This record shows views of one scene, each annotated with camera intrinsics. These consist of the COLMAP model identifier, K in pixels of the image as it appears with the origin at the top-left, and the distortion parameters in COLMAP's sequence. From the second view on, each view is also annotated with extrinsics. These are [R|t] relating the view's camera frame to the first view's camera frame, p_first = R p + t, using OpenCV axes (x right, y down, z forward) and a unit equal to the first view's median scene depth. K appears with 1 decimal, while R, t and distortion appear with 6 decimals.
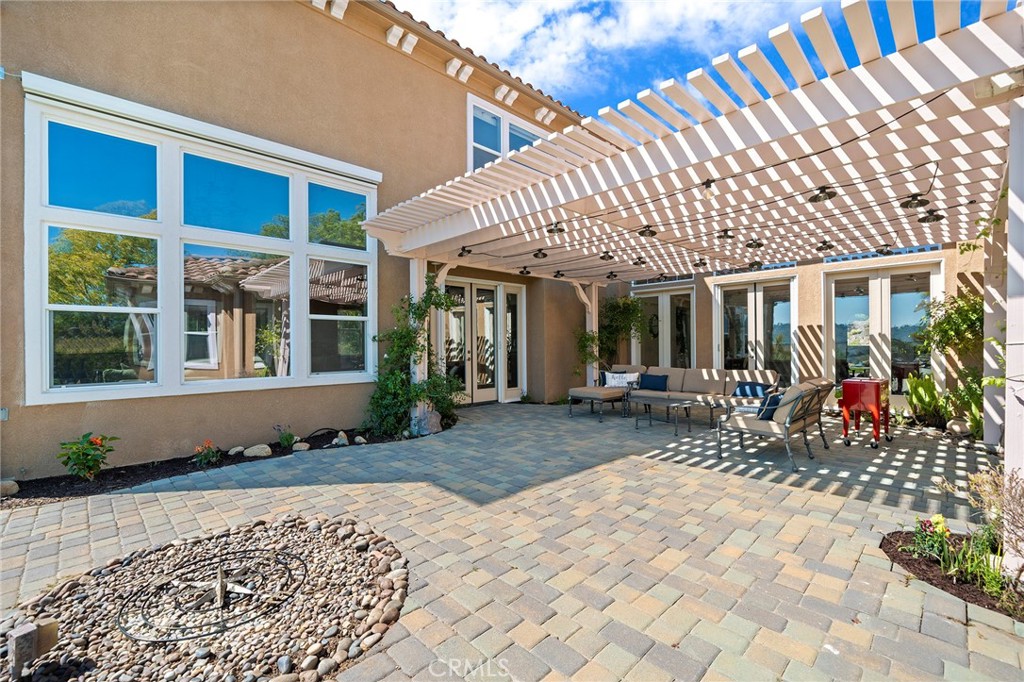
lens RADIAL K [[440.3, 0, 512.4], [0, 440.3, 341.9], [0, 0, 1]] dist [0.001563, -0.001926]
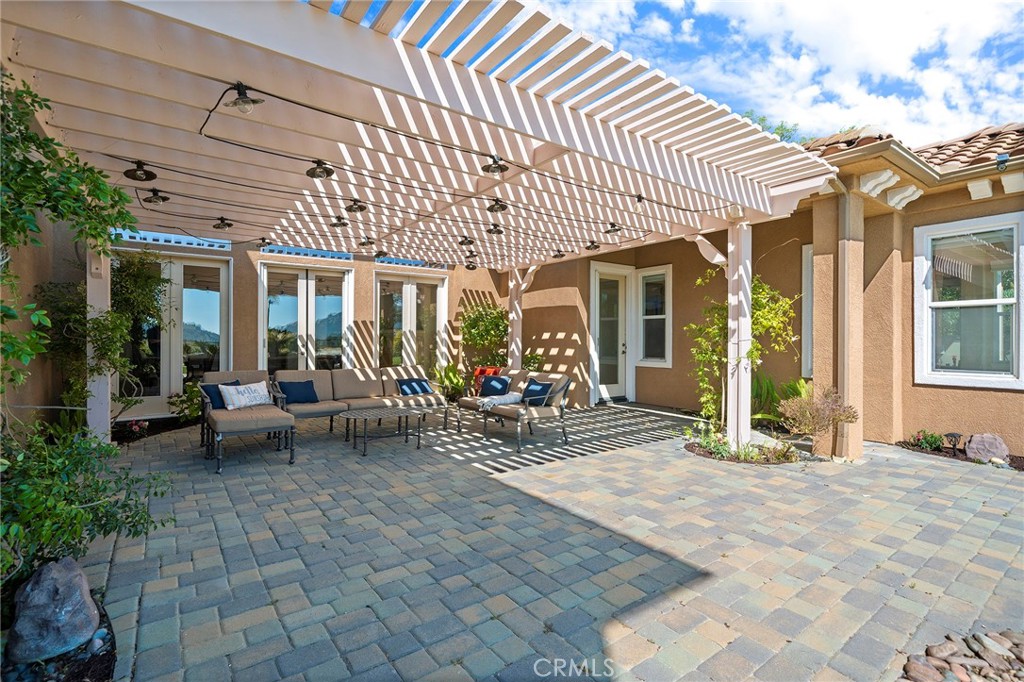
lens RADIAL K [[467.6, 0, 512.5], [0, 467.6, 341.6], [0, 0, 1]] dist [0.003601, 0.000230]
pose [[0.137713, -0.000488, 0.990472, -0.575860], [-0.011265, 0.999934, 0.002059, 0.007420], [-0.990408, -0.011441, 0.137698, 0.837491]]
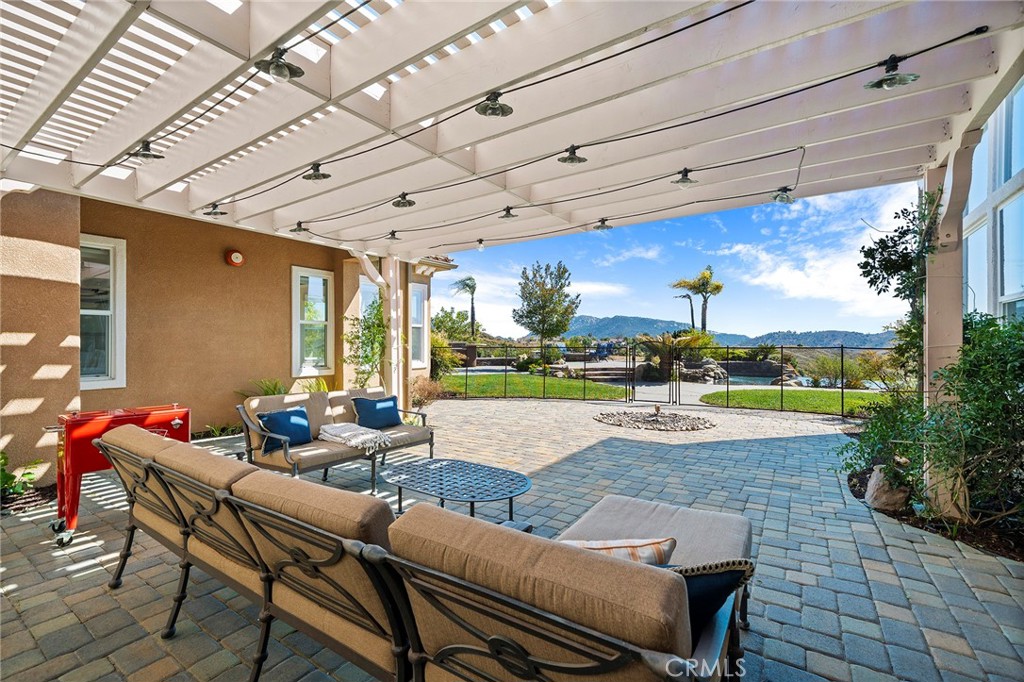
lens RADIAL K [[440.3, 0, 511.8], [0, 440.3, 344.8], [0, 0, 1]] dist [0.001563, -0.001926]
pose [[-0.978949, 0.008437, -0.203931, 0.470238], [0.009683, 0.999940, -0.005112, 0.007876], [0.203876, -0.006979, -0.978972, 1.820948]]
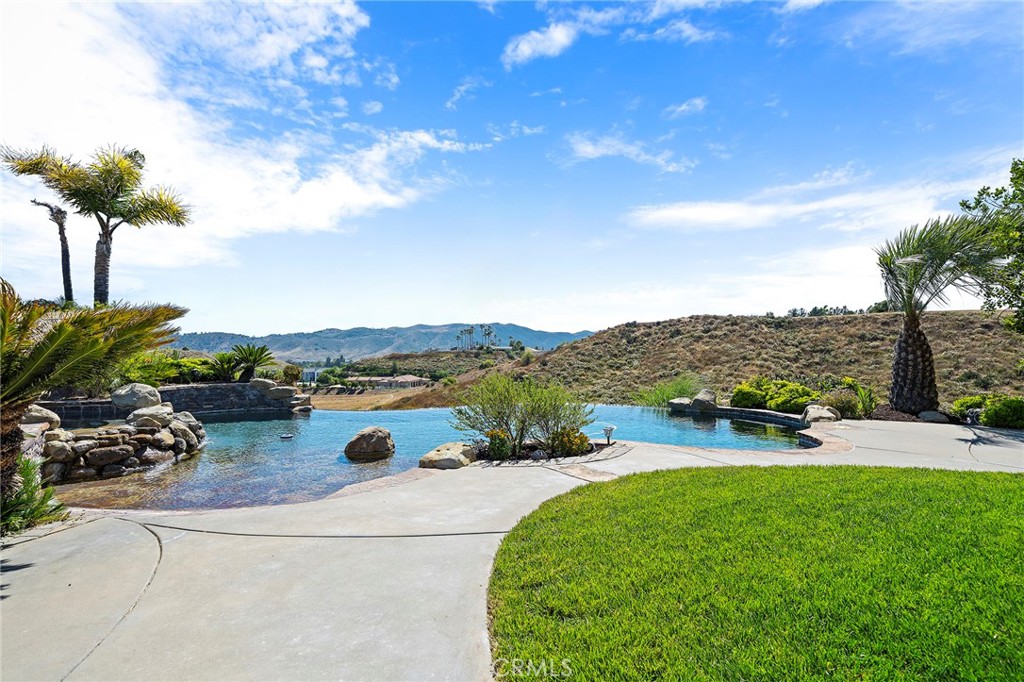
lens RADIAL K [[536.3, 0, 511.1], [0, 536.3, 340.1], [0, 0, 1]] dist [0.004099, 0.000958]
pose [[-0.235955, -0.010103, -0.971711, -0.711591], [0.003544, 0.999930, -0.011257, 0.011903], [0.971757, -0.006100, -0.235903, -0.158453]]
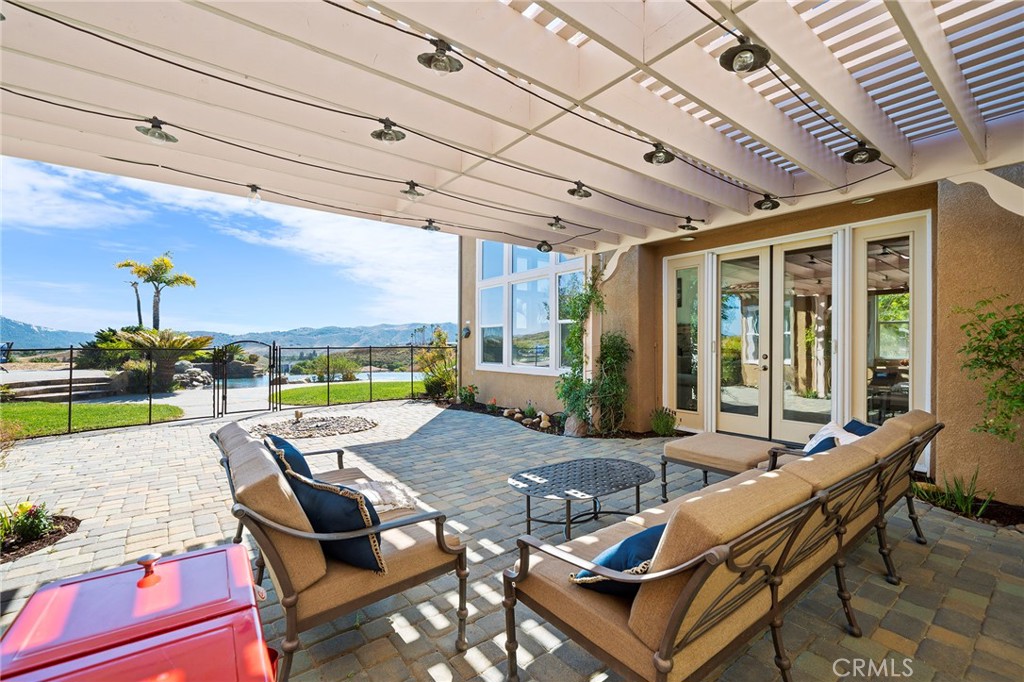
lens RADIAL K [[440.3, 0, 515.1], [0, 440.3, 342.3], [0, 0, 1]] dist [0.001563, -0.001926]
pose [[-0.115581, 0.003364, -0.993292, 1.003024], [0.008476, 0.999961, 0.002401, -0.003015], [0.993262, -0.008142, -0.115605, 1.242358]]
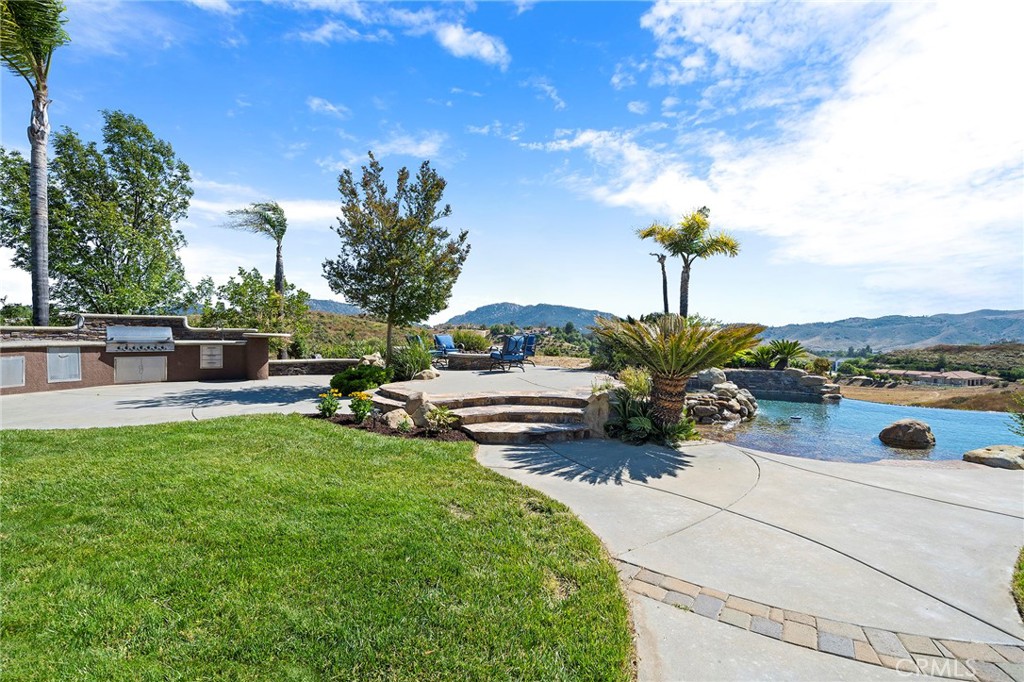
lens RADIAL K [[467.6, 0, 508.3], [0, 467.6, 344.8], [0, 0, 1]] dist [0.003601, 0.000230]
pose [[-0.931568, 0.003793, -0.363548, -0.364869], [-0.004049, 0.999775, 0.020807, -0.023851], [0.363545, 0.020855, -0.931343, 0.022141]]
